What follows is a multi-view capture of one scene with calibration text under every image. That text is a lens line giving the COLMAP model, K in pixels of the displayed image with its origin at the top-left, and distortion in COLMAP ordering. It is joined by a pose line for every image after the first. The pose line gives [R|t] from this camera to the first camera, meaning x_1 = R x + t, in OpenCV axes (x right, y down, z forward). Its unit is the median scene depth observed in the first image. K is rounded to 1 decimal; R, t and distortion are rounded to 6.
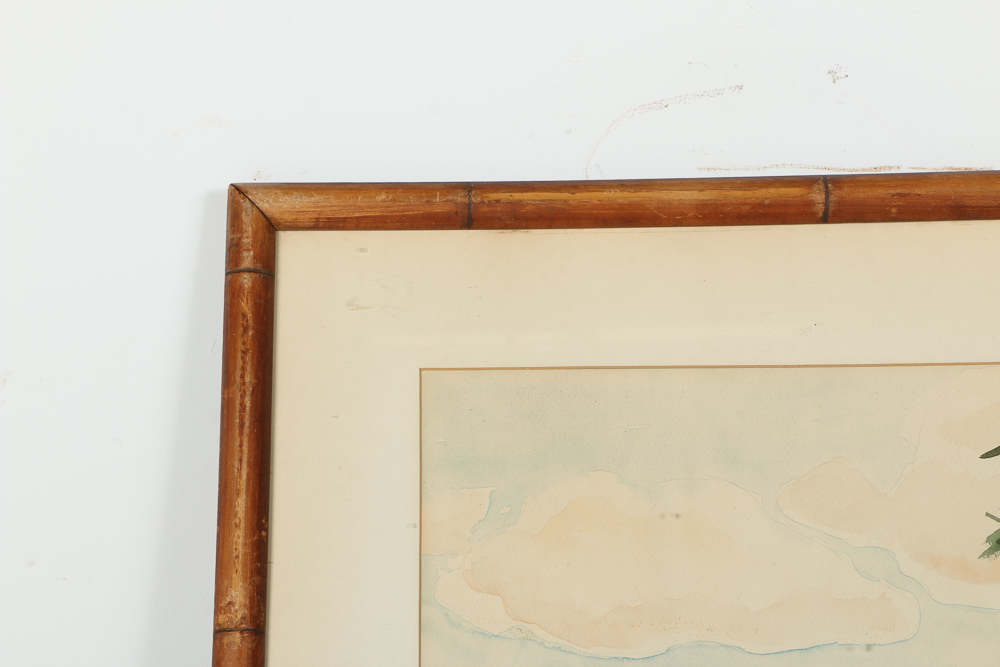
lens RADIAL K [[2254.4, 0, 478.4], [0, 2254.4, 348.8], [0, 0, 1]] dist [0.256863, 0.000000]
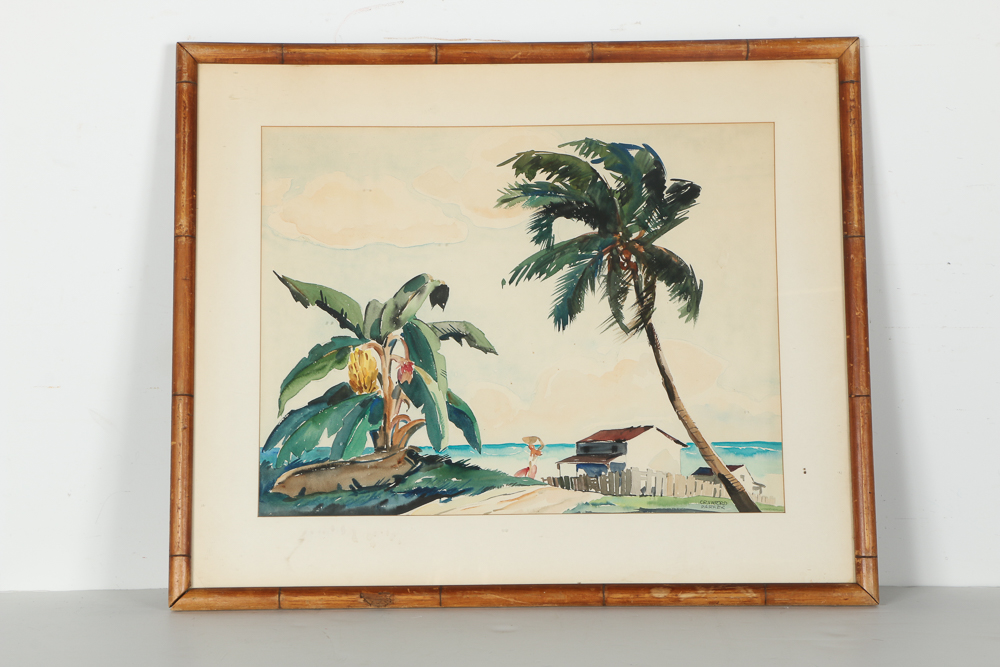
lens RADIAL K [[1928.0, 0, 484.4], [0, 1928.0, 338.6], [0, 0, 1]] dist [0.206779, 0.000000]
pose [[0.999206, 0.003024, 0.039718, 0.124886], [-0.009451, 0.986640, 0.162640, -0.101683], [-0.038695, -0.162886, 0.985886, -1.010887]]
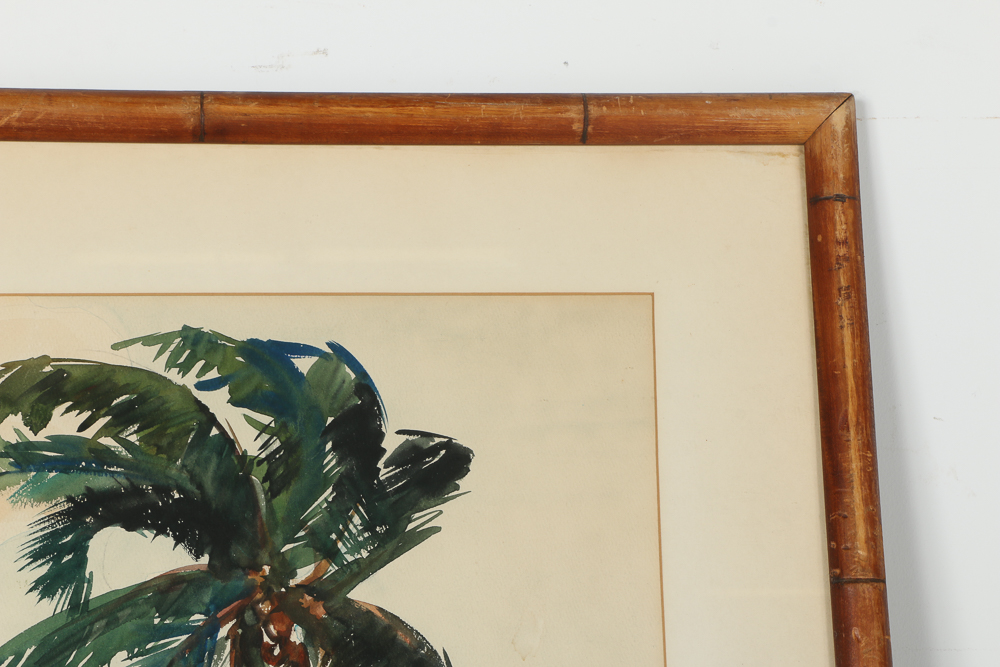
lens RADIAL K [[2254.4, 0, 466.6], [0, 2254.4, 349.7], [0, 0, 1]] dist [0.256863, 0.000000]
pose [[0.995838, 0.014281, 0.090010, 0.340625], [-0.017636, 0.999174, 0.036600, -0.008718], [-0.089414, -0.038035, 0.995268, 0.055545]]
